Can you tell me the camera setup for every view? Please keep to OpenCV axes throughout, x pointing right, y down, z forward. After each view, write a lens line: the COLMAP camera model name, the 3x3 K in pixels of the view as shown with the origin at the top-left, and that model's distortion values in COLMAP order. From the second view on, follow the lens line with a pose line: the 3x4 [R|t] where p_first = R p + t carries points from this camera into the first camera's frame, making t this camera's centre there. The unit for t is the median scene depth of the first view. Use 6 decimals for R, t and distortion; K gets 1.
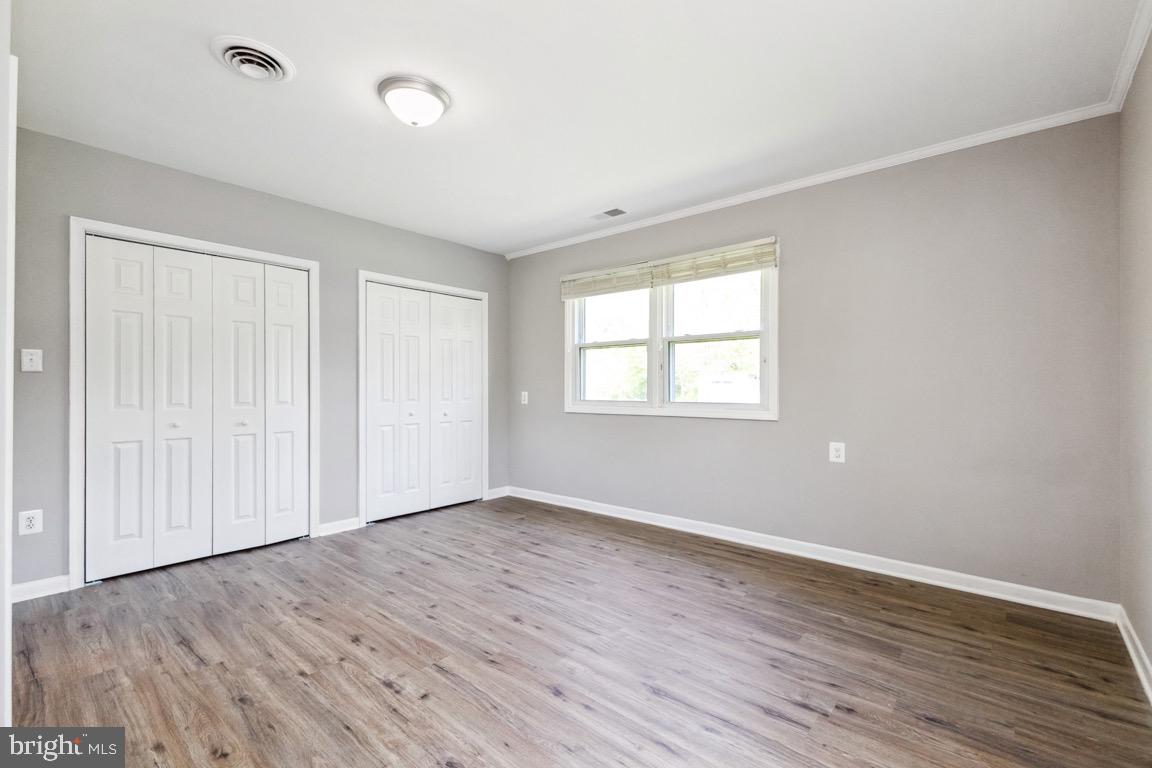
lens RADIAL K [[501.5, 0, 580.0], [0, 501.5, 388.5], [0, 0, 1]] dist [0.015371, -0.000208]
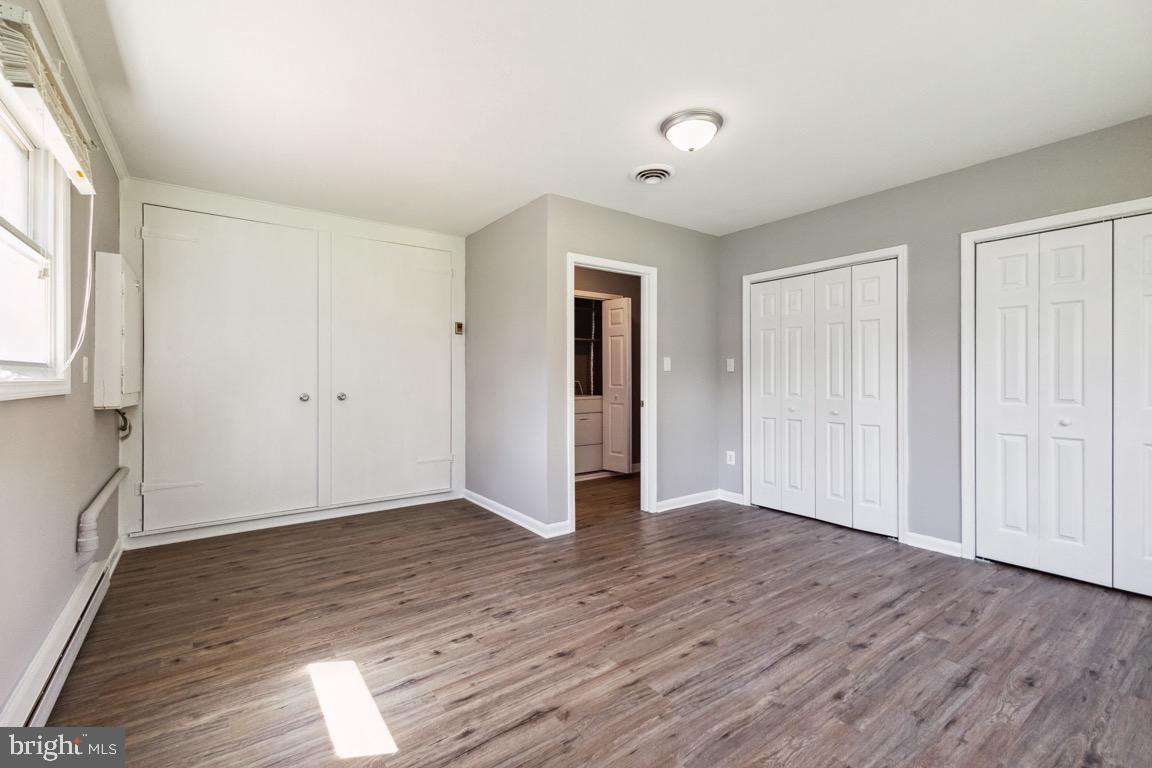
lens RADIAL K [[498.3, 0, 576.0], [0, 498.3, 384.0], [0, 0, 1]] dist [-0.002364, -0.000082]
pose [[-0.232668, 0.011835, -0.972484, 0.653192], [0.001718, 0.999929, 0.011757, -0.012513], [0.972555, 0.001065, -0.232672, 0.817665]]
